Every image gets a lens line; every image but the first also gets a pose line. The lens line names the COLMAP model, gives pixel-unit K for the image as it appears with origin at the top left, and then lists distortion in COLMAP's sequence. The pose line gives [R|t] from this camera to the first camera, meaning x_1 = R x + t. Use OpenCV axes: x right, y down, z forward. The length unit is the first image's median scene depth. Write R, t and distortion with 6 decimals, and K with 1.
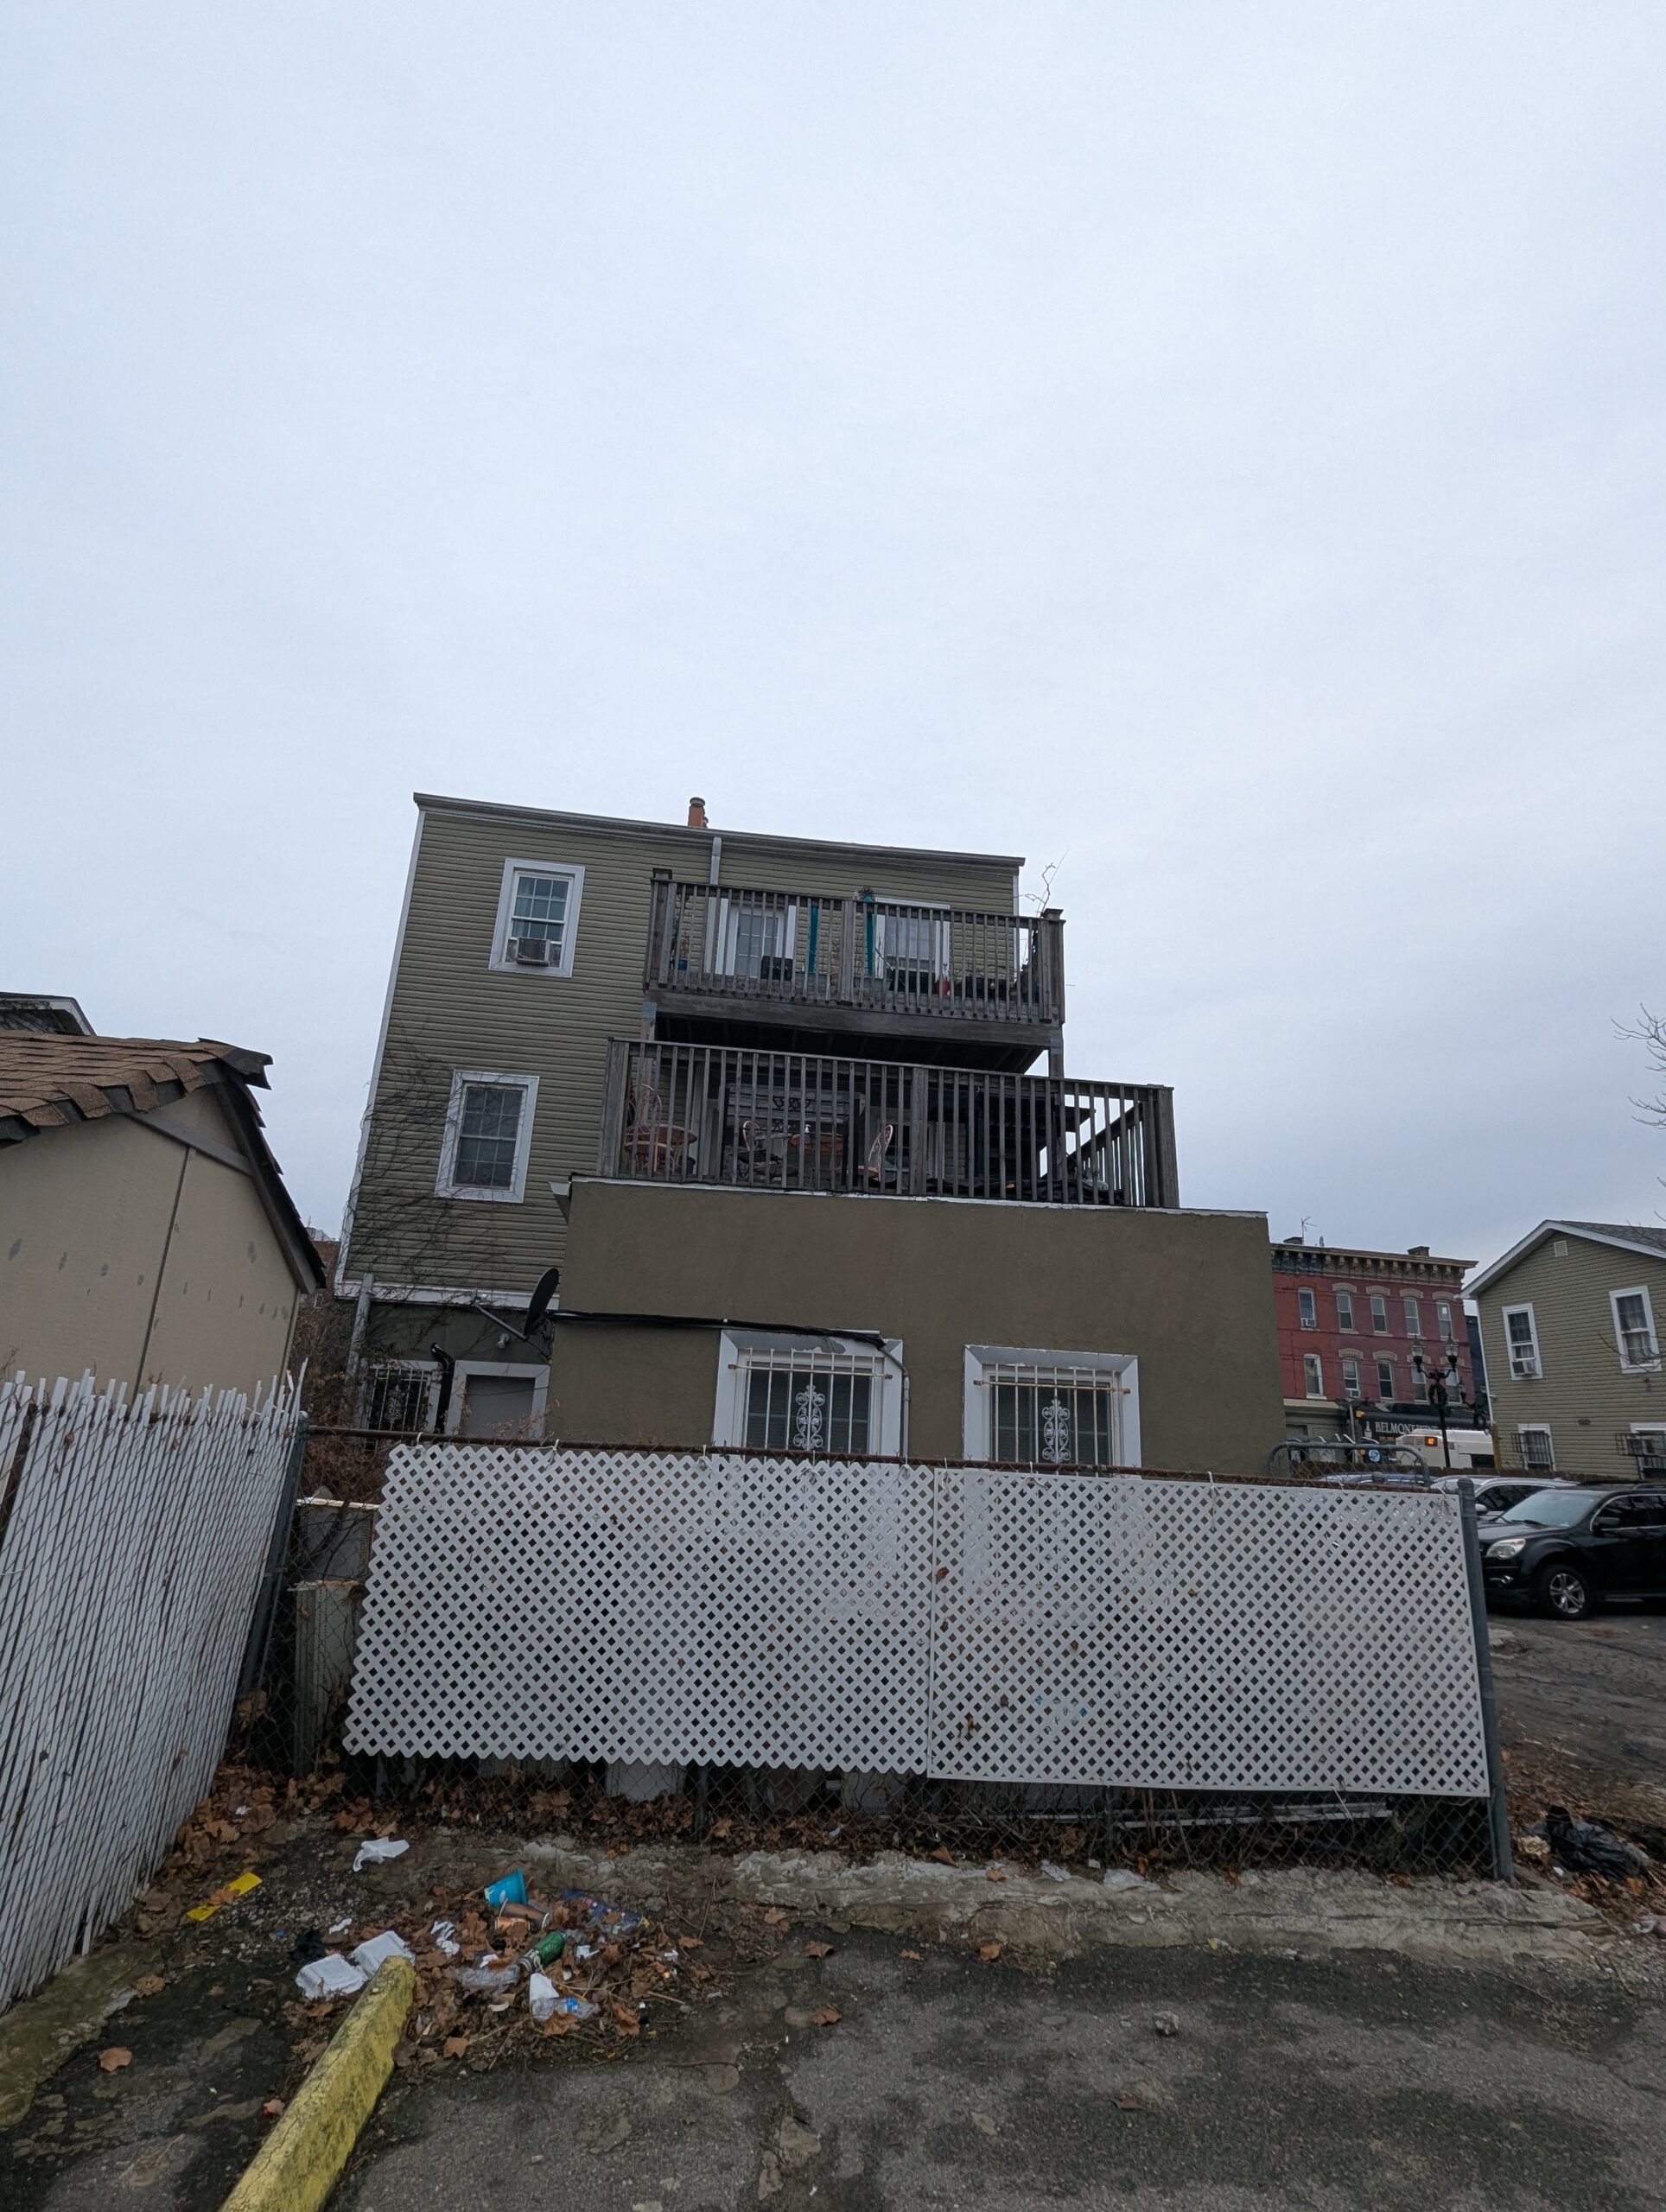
lens RADIAL K [[1036.7, 0, 833.0], [0, 1036.7, 1106.0], [0, 0, 1]] dist [-0.001205, -0.000045]
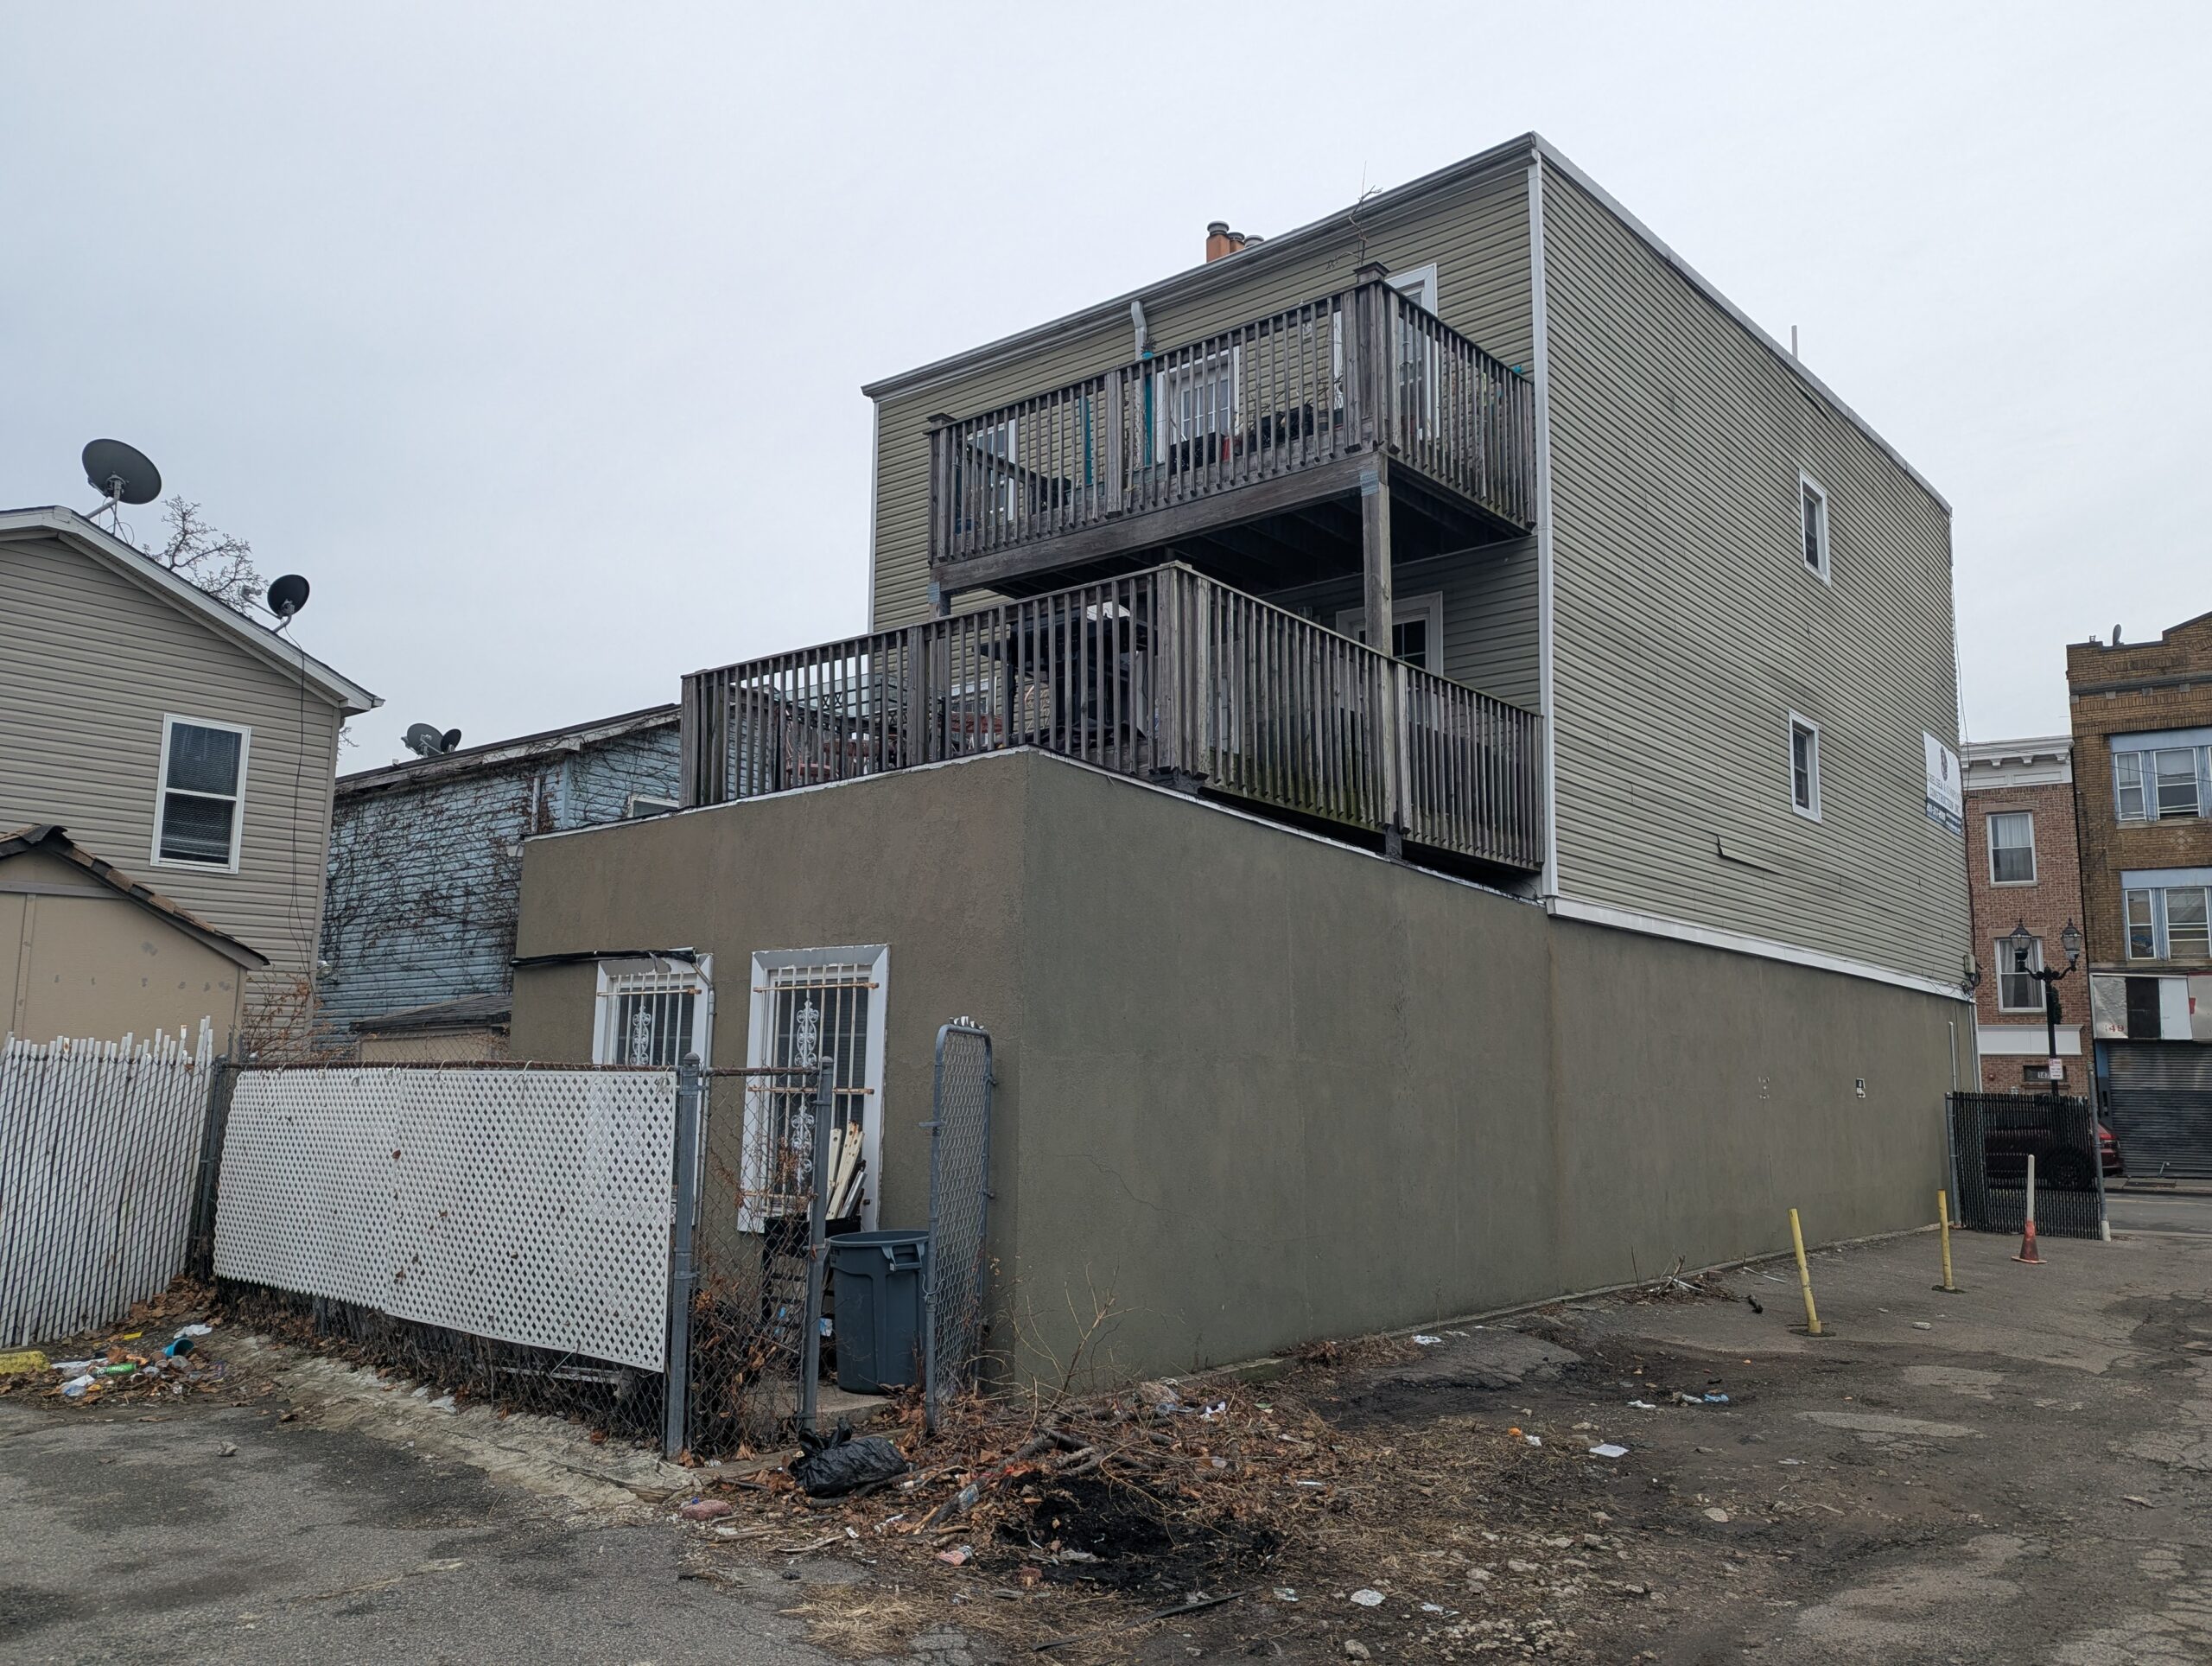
lens RADIAL K [[1580.9, 0, 1106.0], [0, 1580.9, 833.0], [0, 0, 1]] dist [0.065439, -0.047689]
pose [[0.708433, -0.147831, -0.690123, 1.382598], [0.234720, 0.971508, 0.032842, 0.157119], [0.665605, -0.185252, 0.722947, 0.202164]]
